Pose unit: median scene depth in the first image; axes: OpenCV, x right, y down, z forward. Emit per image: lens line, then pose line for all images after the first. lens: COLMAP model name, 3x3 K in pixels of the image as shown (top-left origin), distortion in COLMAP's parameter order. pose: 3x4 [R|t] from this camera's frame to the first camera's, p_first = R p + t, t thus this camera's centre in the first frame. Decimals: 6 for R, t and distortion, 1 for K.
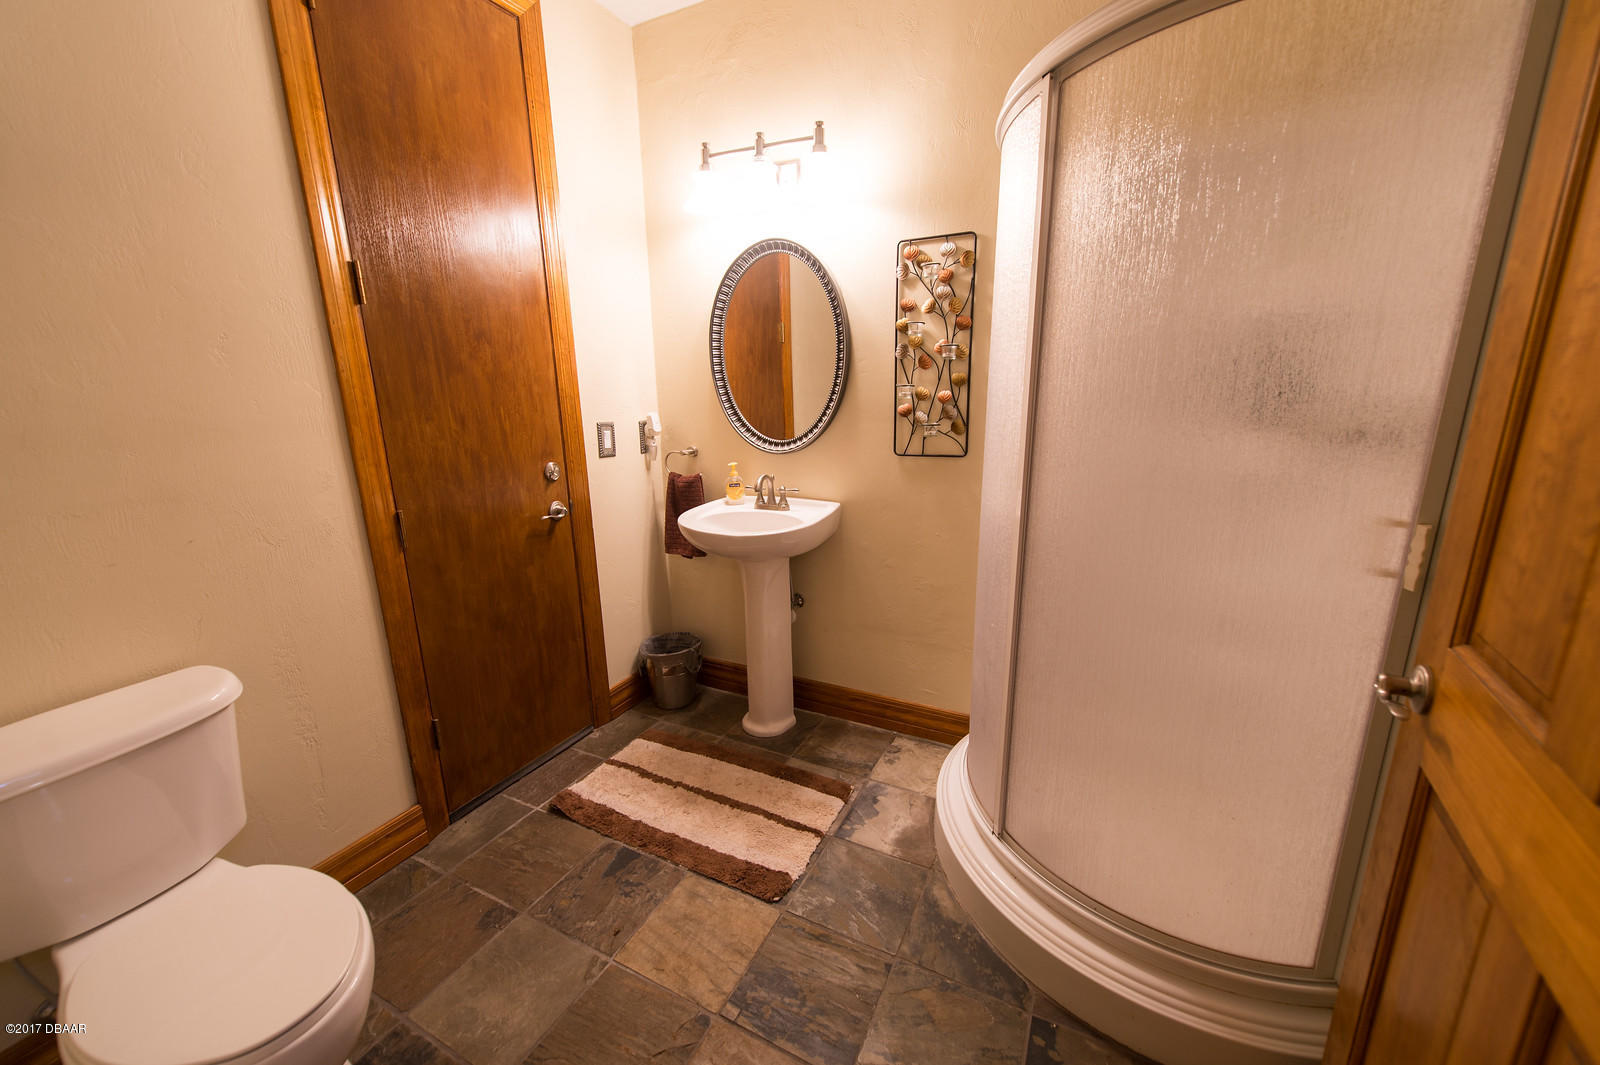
lens RADIAL K [[630.6, 0, 816.1], [0, 630.6, 528.8], [0, 0, 1]] dist [-0.003013, -0.000825]
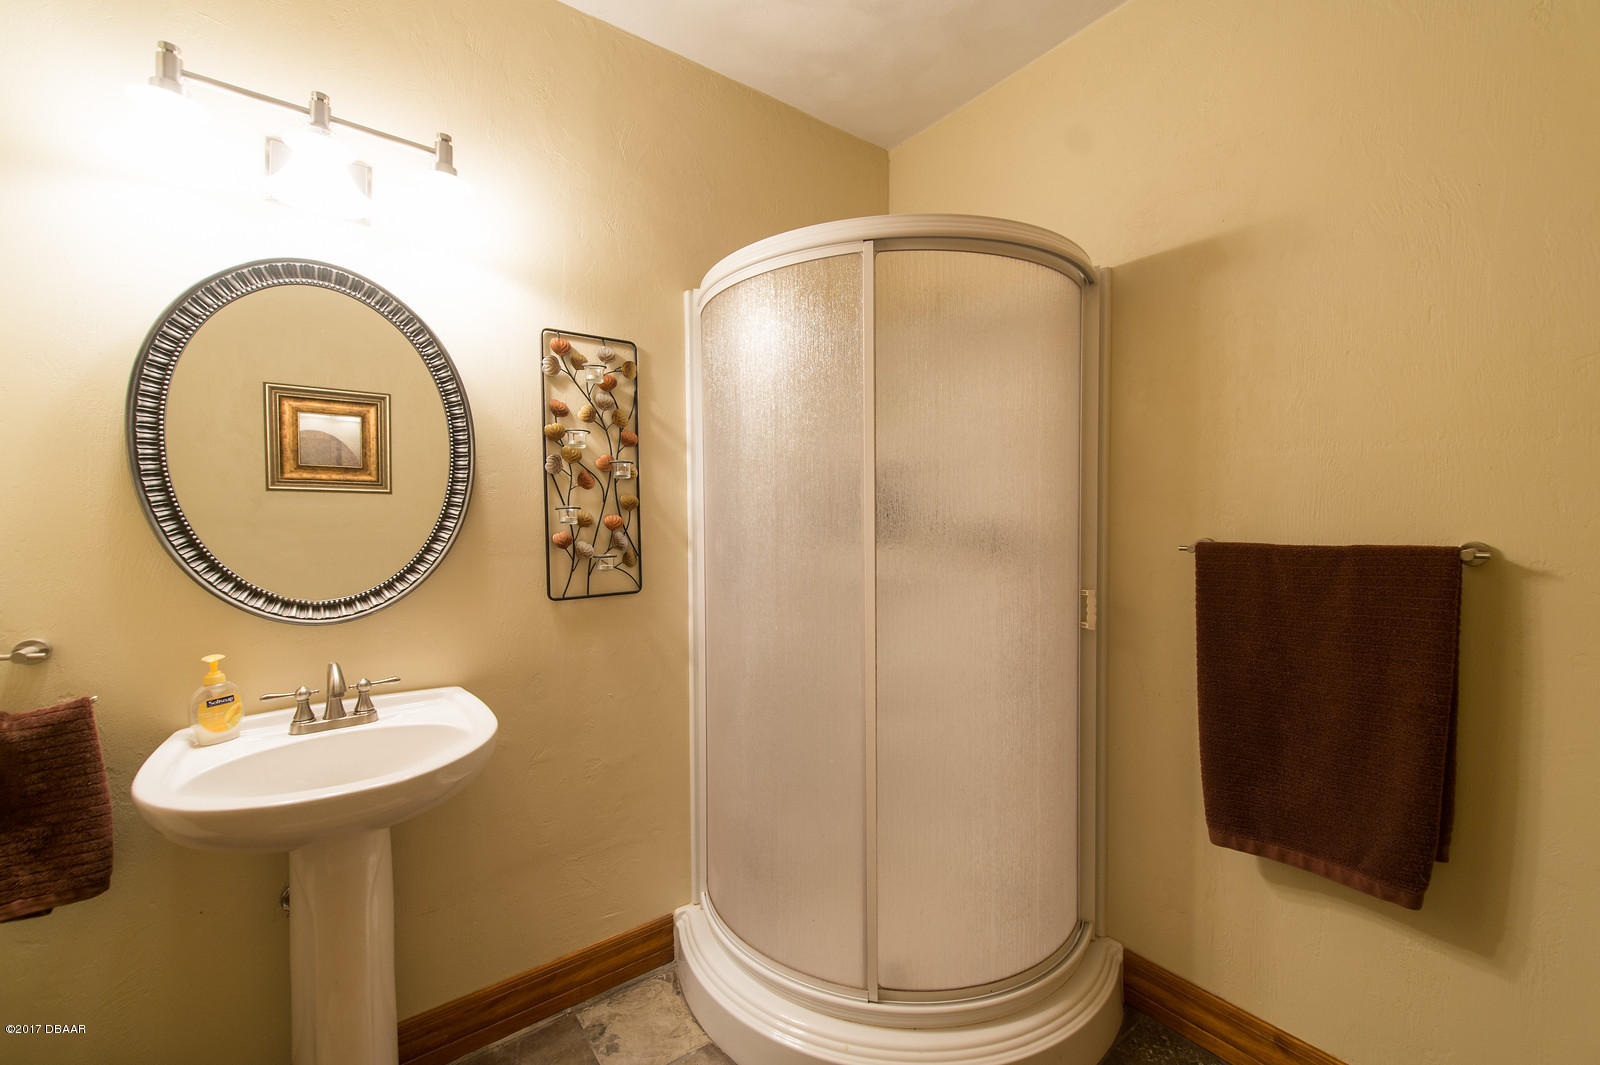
lens RADIAL K [[630.6, 0, 807.5], [0, 630.6, 533.9], [0, 0, 1]] dist [-0.003013, -0.000825]
pose [[0.447756, -0.004960, 0.894142, -0.414824], [0.210587, 0.972441, -0.100061, -0.058888], [-0.869004, 0.233098, 0.436461, 0.423259]]
